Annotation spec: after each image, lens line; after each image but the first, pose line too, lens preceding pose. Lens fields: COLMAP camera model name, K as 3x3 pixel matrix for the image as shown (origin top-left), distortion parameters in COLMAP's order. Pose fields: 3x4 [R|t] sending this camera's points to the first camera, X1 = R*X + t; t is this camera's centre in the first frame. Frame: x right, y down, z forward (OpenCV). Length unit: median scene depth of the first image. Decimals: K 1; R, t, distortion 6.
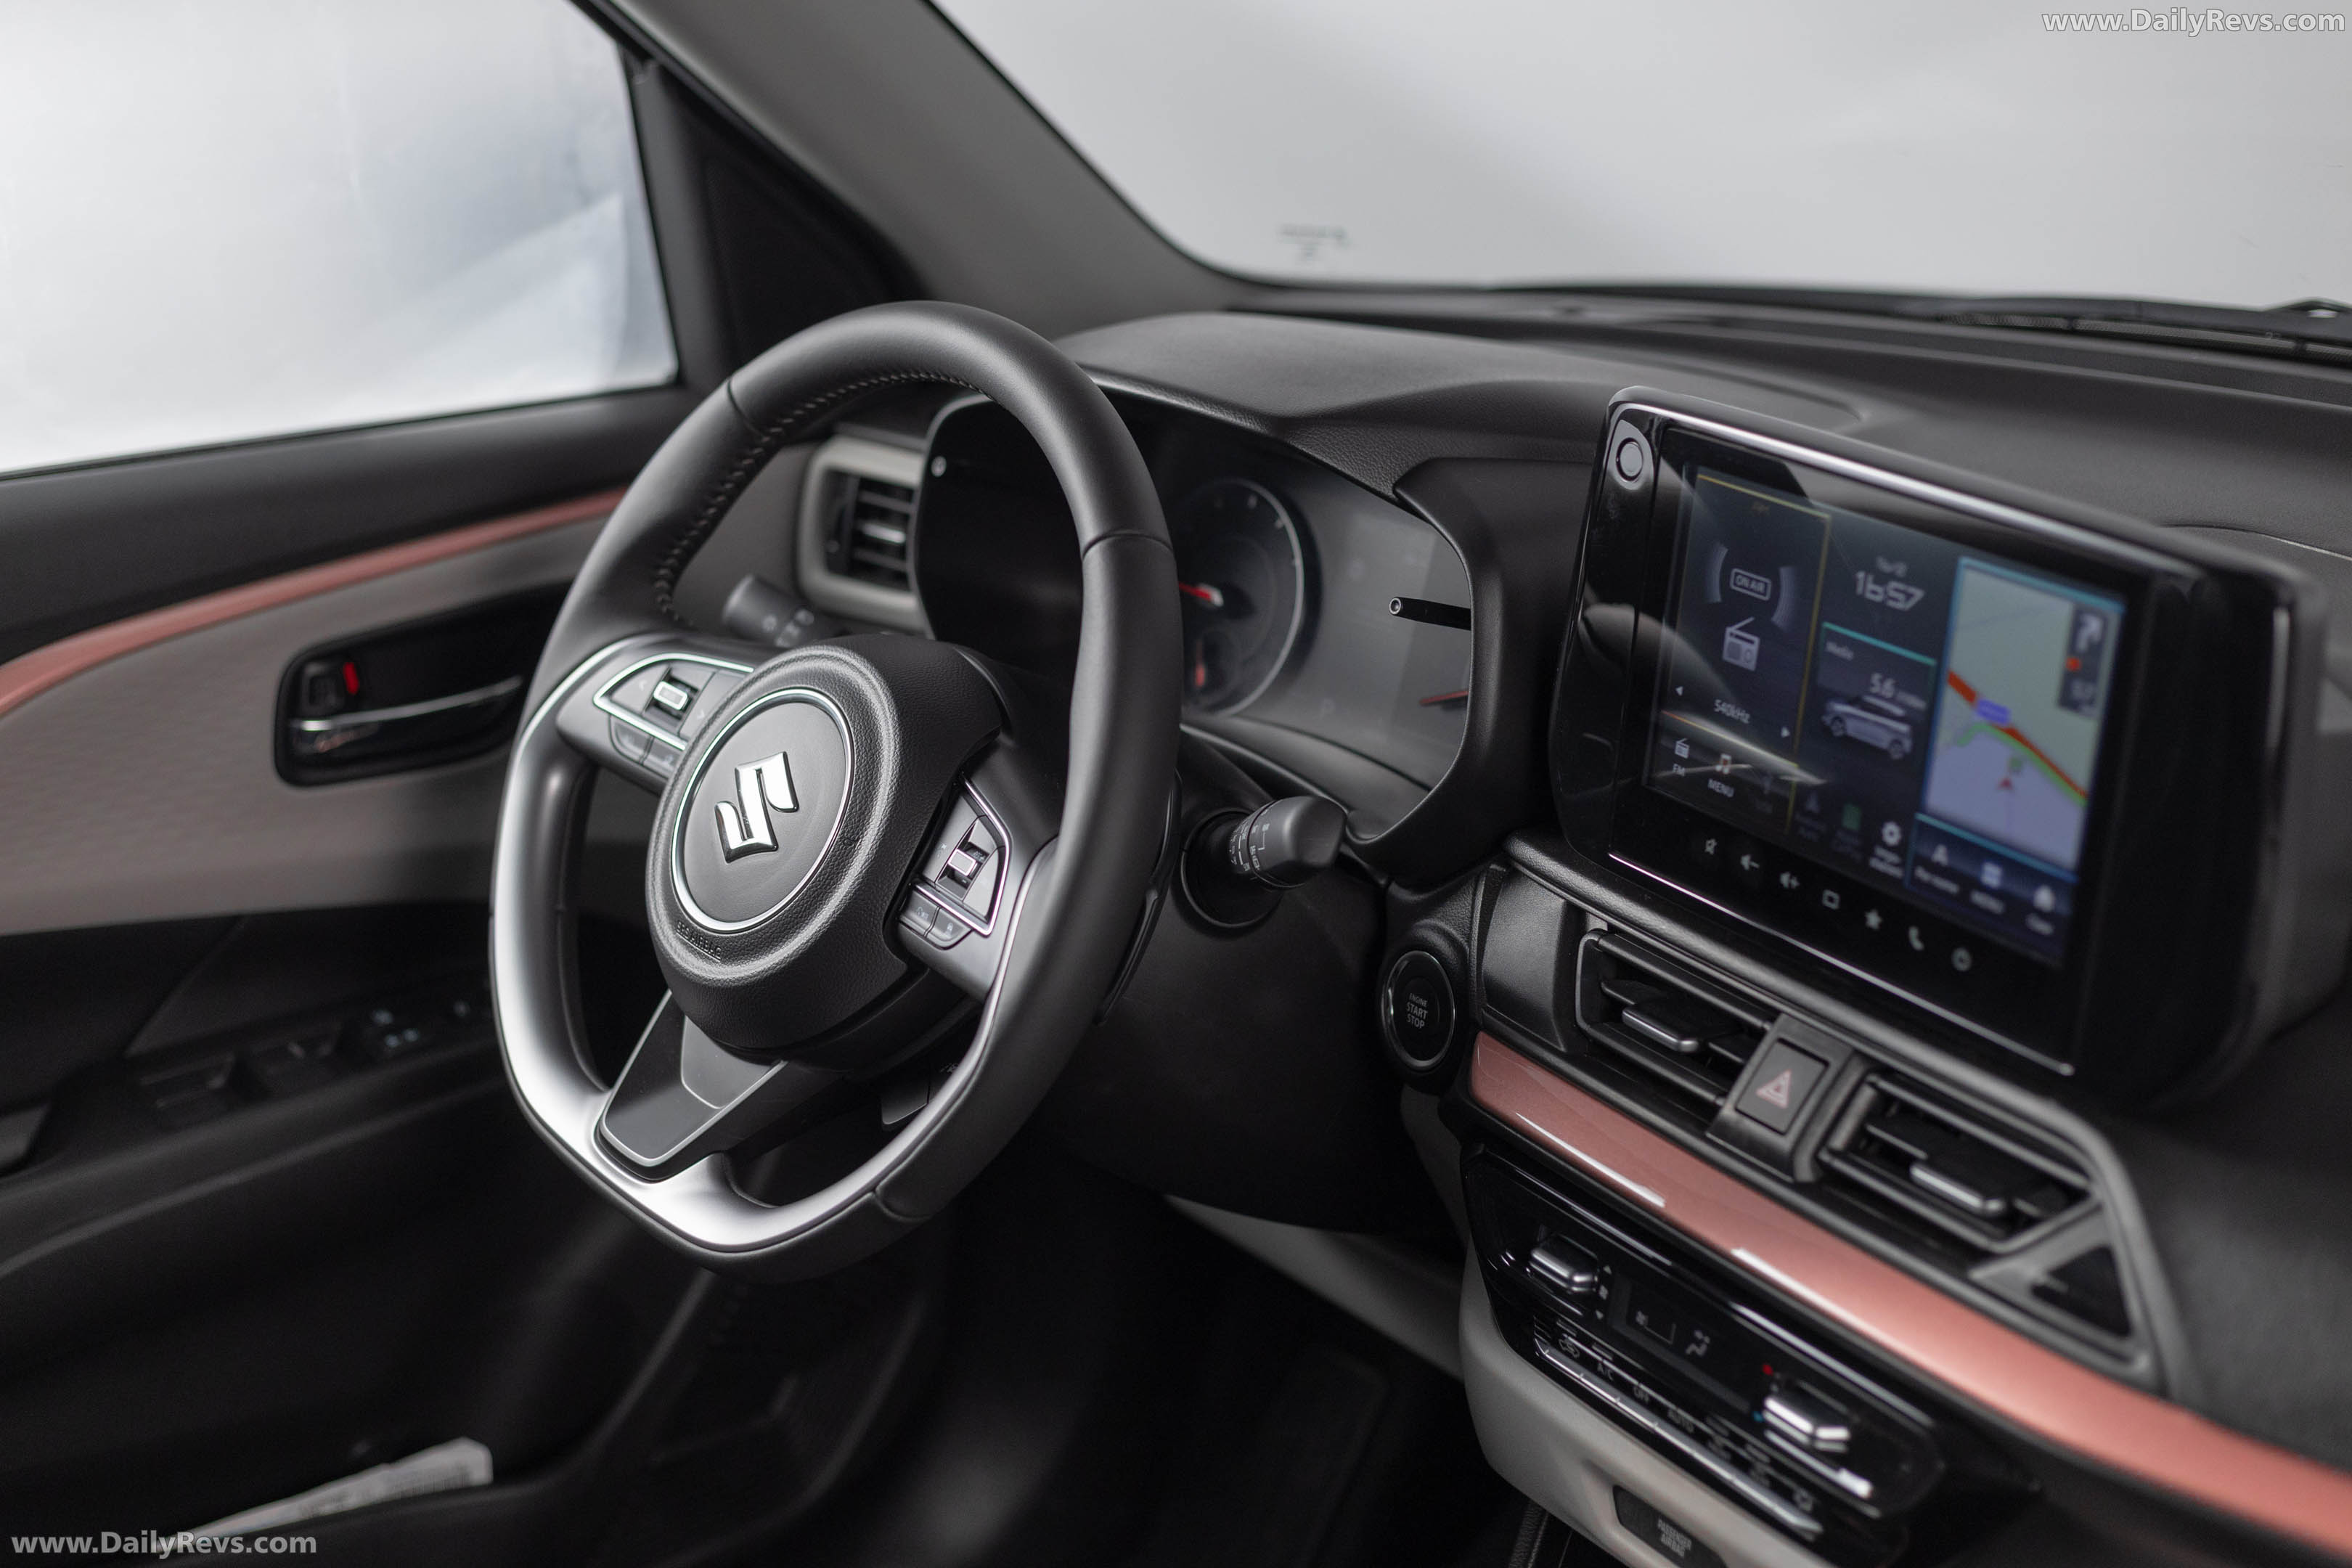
lens RADIAL K [[3501.0, 0, 1176.0], [0, 3501.0, 784.0], [0, 0, 1]] dist [0.000761, 0.084091]
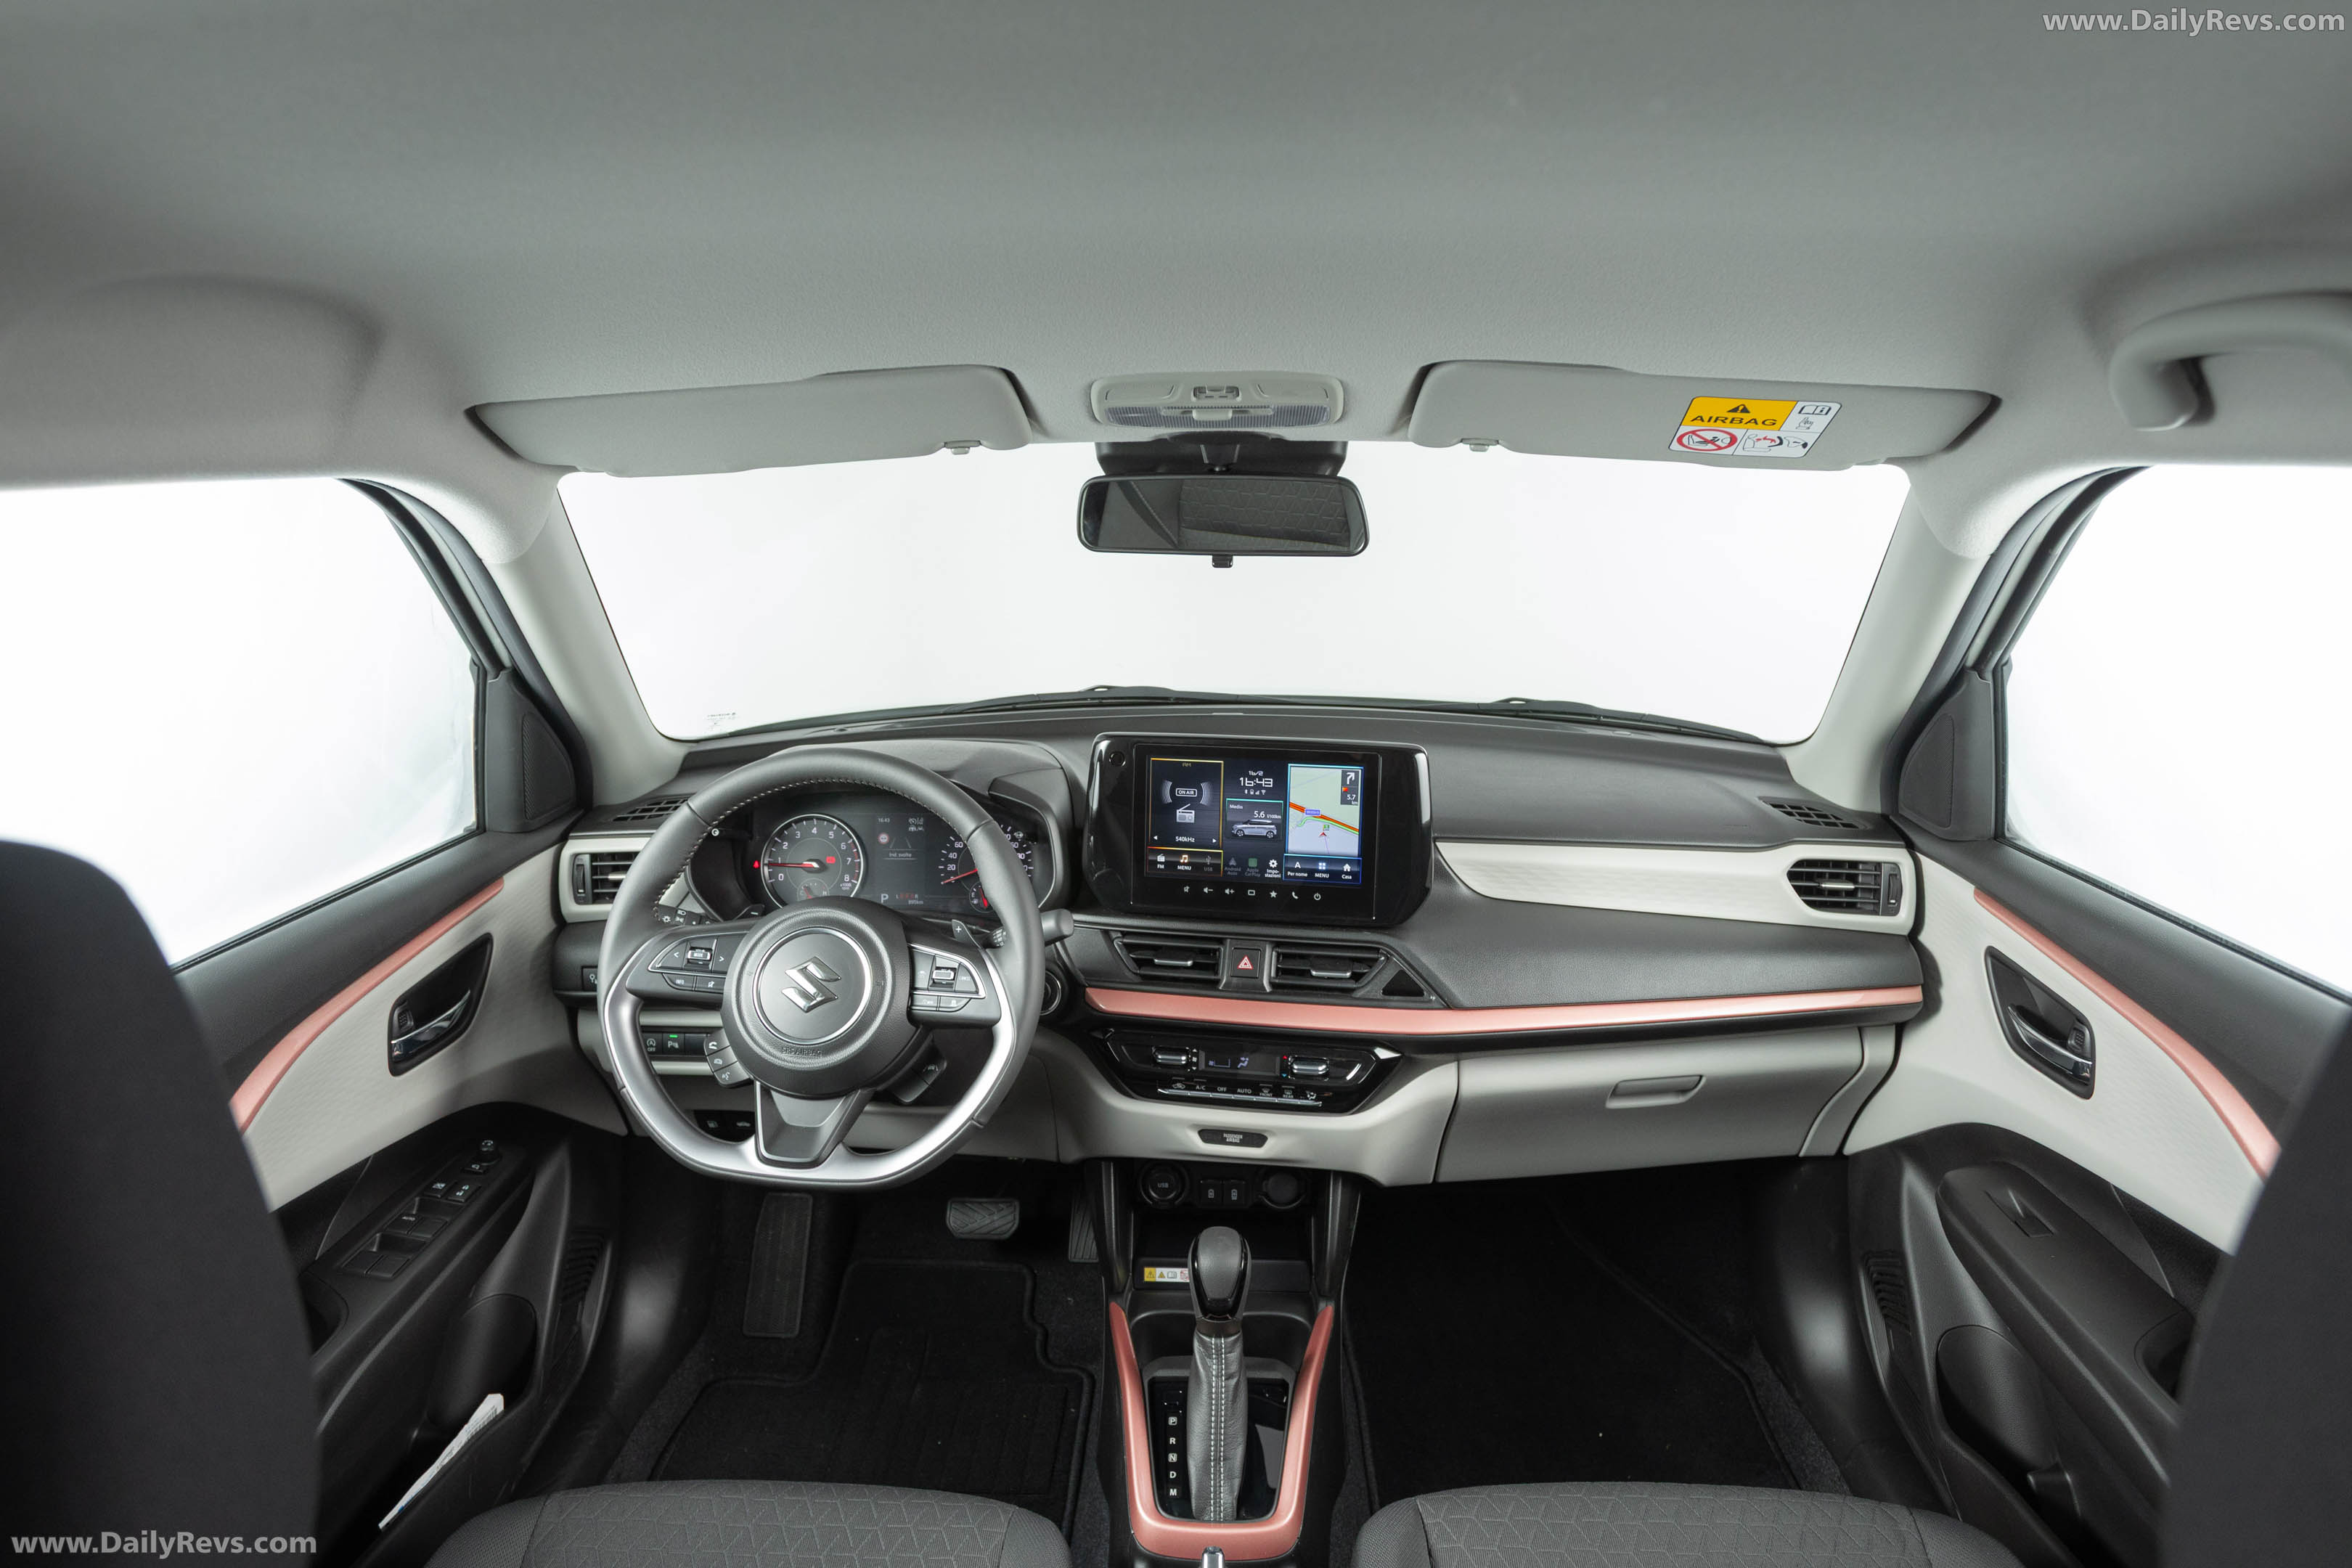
lens RADIAL K [[1373.7, 0, 1176.0], [0, 1373.7, 784.0], [0, 0, 1]] dist [-0.027648, 0.000751]
pose [[0.666069, -0.176341, 0.724746, -0.558319], [0.238458, 0.971002, 0.017107, -0.074565], [-0.706746, 0.161427, 0.688804, 0.223113]]
